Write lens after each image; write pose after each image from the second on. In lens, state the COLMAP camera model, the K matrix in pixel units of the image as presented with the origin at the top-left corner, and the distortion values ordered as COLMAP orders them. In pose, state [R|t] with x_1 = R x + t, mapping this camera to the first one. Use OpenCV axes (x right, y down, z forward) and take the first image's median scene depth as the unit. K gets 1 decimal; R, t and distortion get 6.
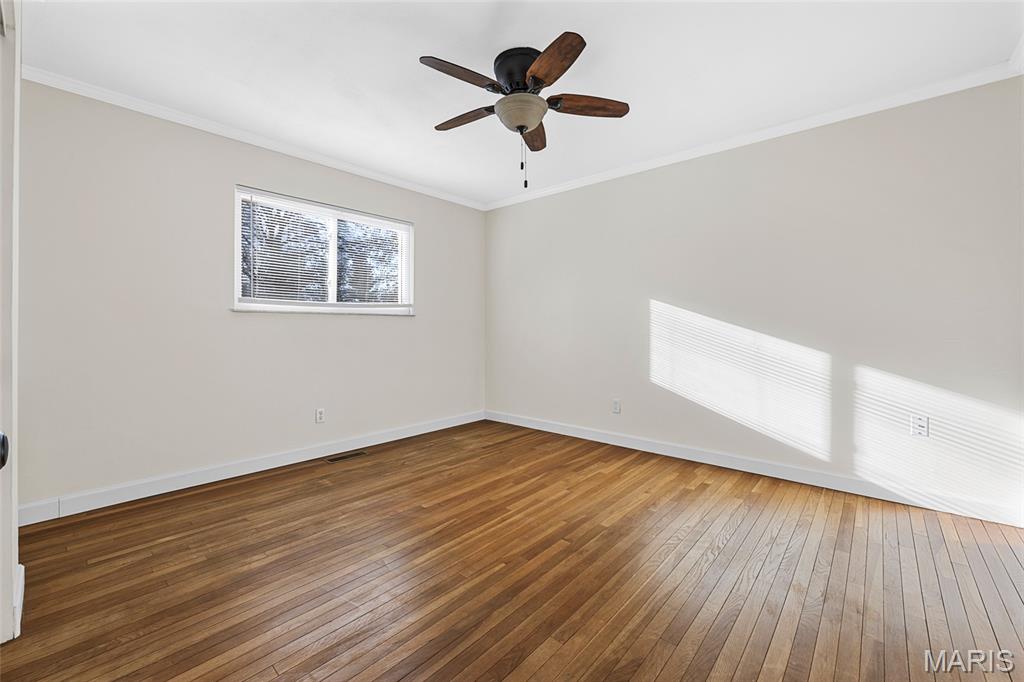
lens RADIAL K [[415.2, 0, 515.7], [0, 415.2, 329.1], [0, 0, 1]] dist [-0.006117, 0.000013]
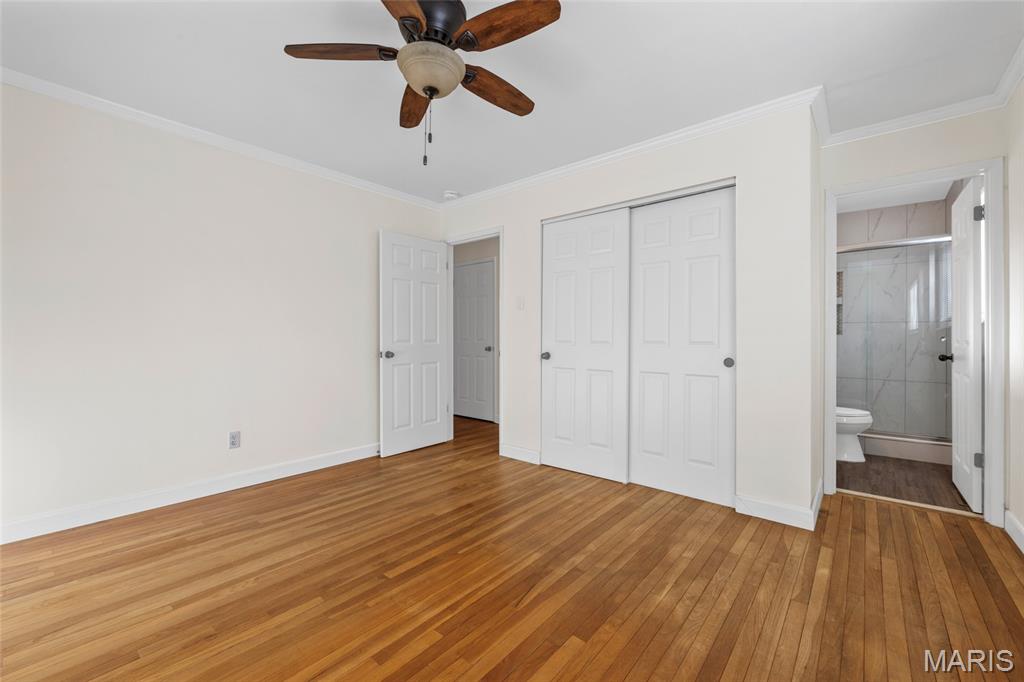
lens RADIAL K [[415.2, 0, 515.7], [0, 415.2, 329.1], [0, 0, 1]] dist [-0.006117, 0.000013]
pose [[-0.999691, -0.000466, -0.024869, -0.141373], [0.000040, 0.999793, -0.020340, -0.012306], [0.024874, -0.020334, -0.999484, 1.965075]]
